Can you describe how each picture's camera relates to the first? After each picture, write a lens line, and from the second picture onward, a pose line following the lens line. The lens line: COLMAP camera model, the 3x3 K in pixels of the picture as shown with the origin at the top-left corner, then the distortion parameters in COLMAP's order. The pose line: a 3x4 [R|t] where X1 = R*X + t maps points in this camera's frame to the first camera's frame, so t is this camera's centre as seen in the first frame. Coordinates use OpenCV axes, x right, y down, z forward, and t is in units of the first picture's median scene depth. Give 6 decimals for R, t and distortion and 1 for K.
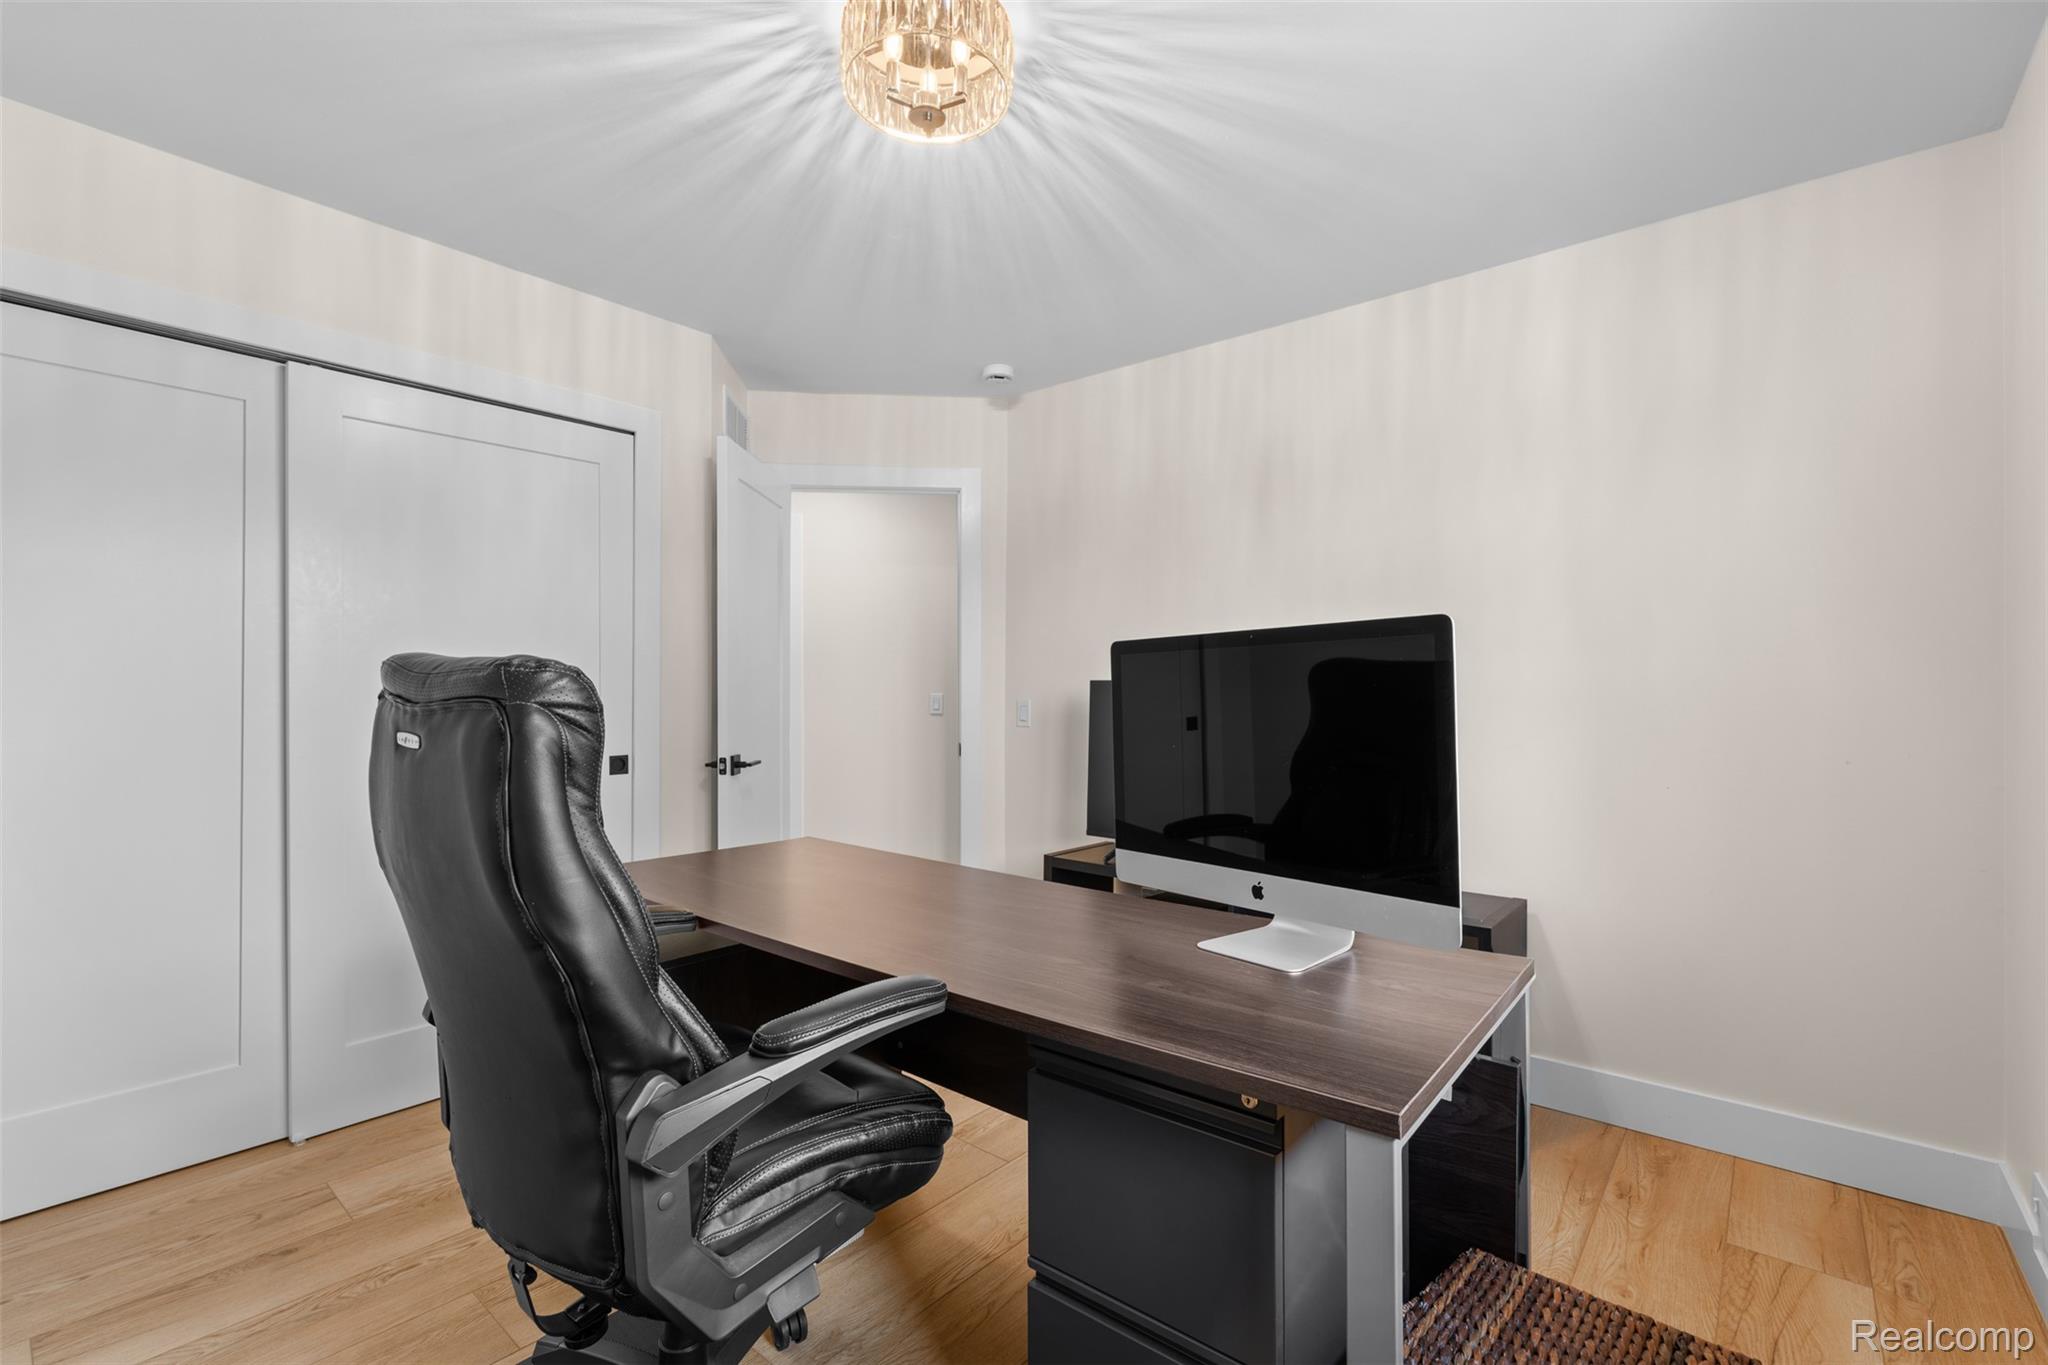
lens RADIAL K [[897.6, 0, 1012.5], [0, 897.6, 682.2], [0, 0, 1]] dist [-0.003078, 0.000209]
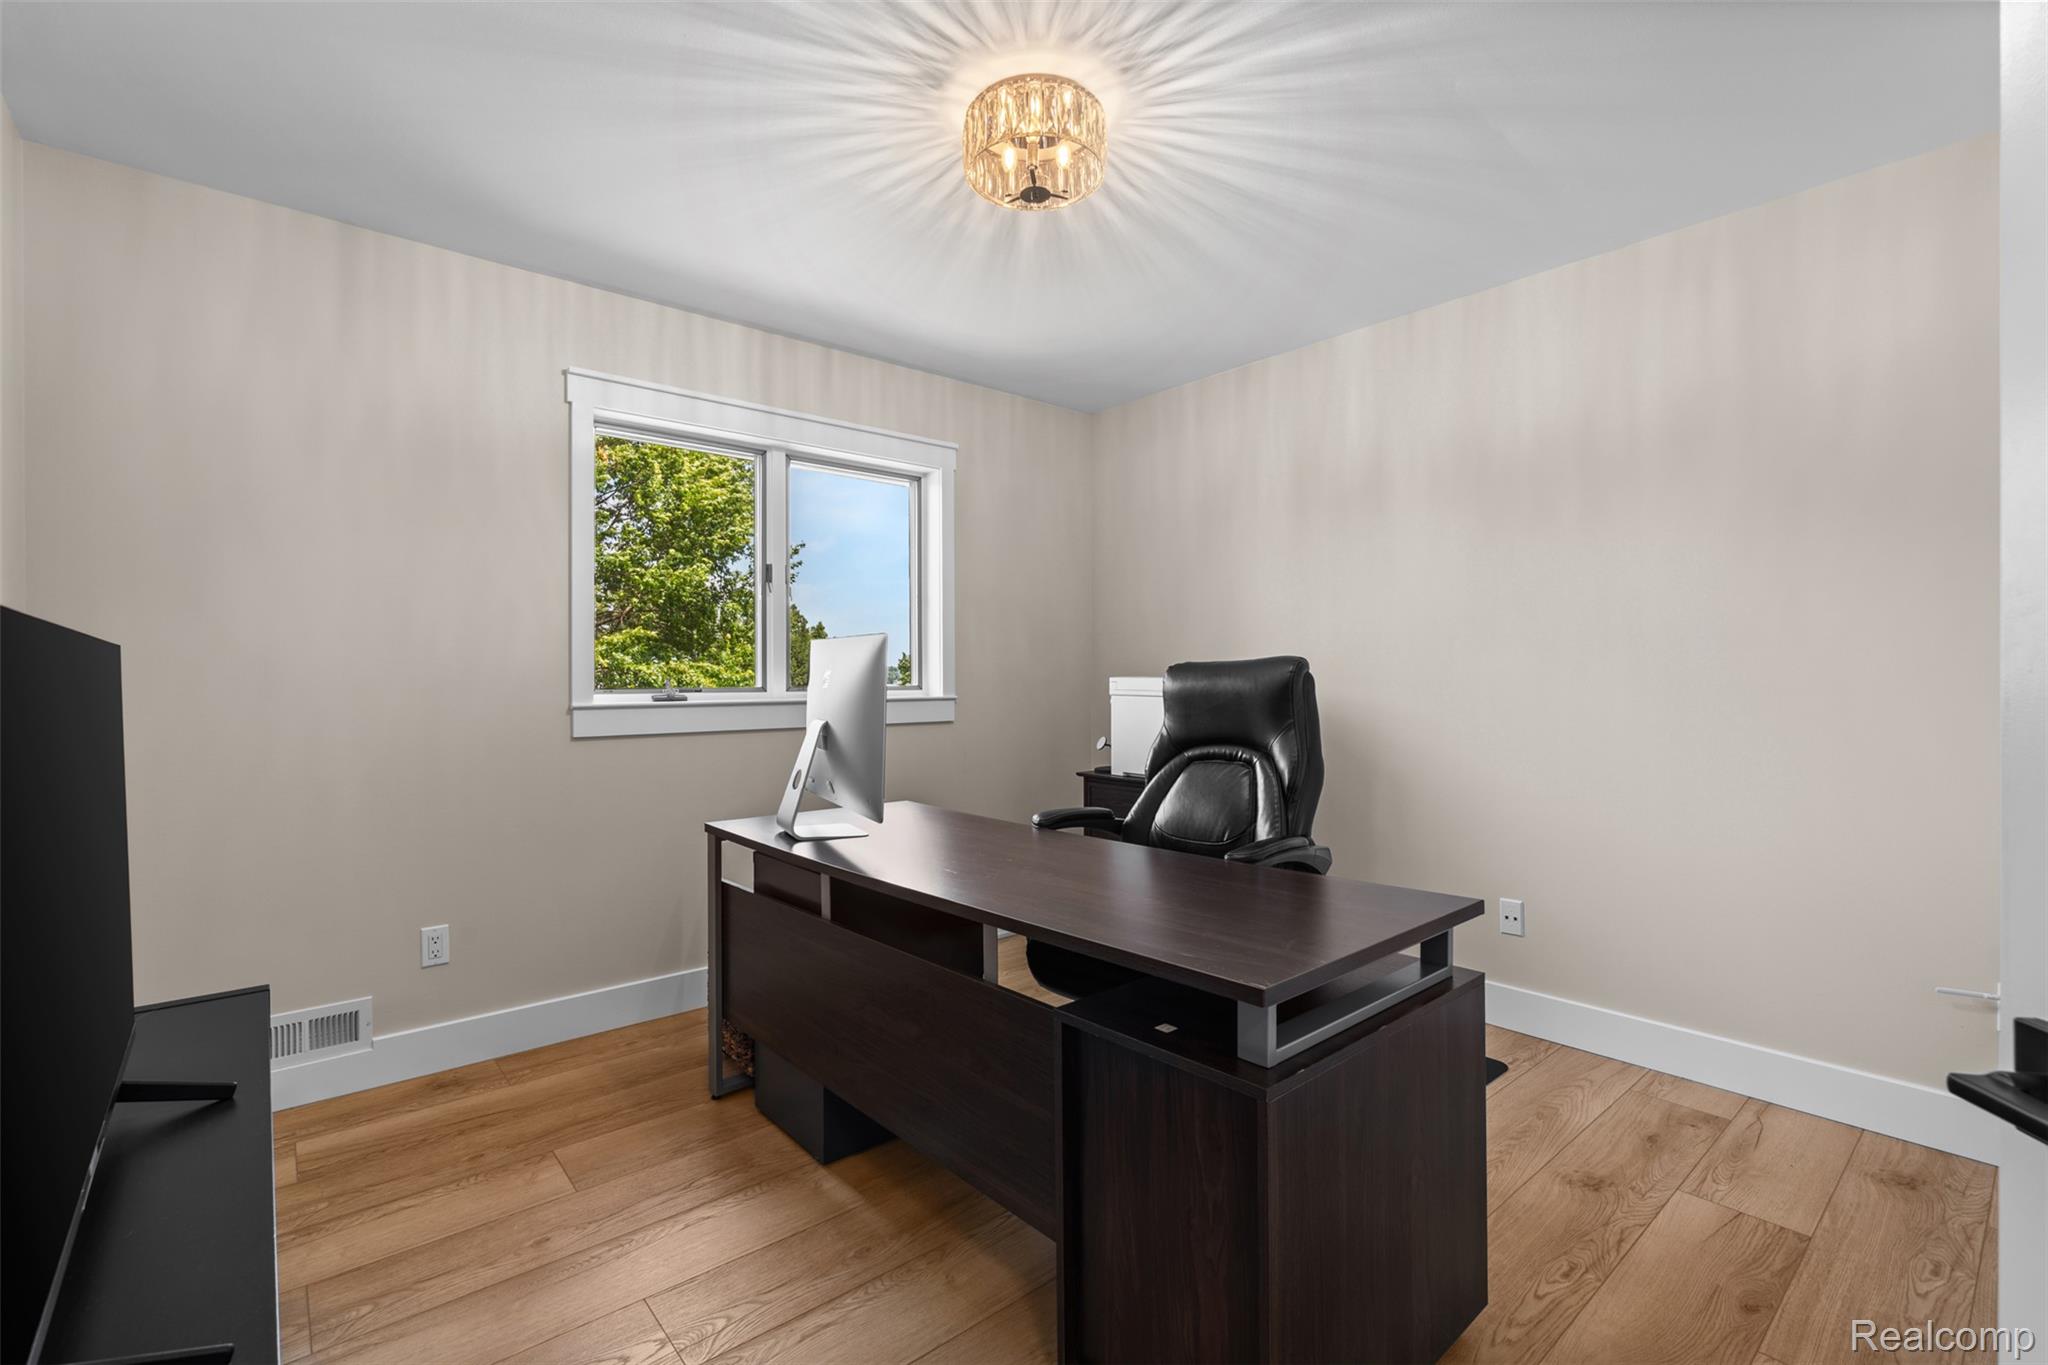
lens RADIAL K [[897.6, 0, 1022.8], [0, 897.6, 685.8], [0, 0, 1]] dist [-0.003078, 0.000209]
pose [[-0.986411, 0.000684, 0.164297, -0.258300], [-0.000519, 0.999973, -0.007279, 0.031714], [-0.164297, -0.007265, -0.986384, 2.058409]]
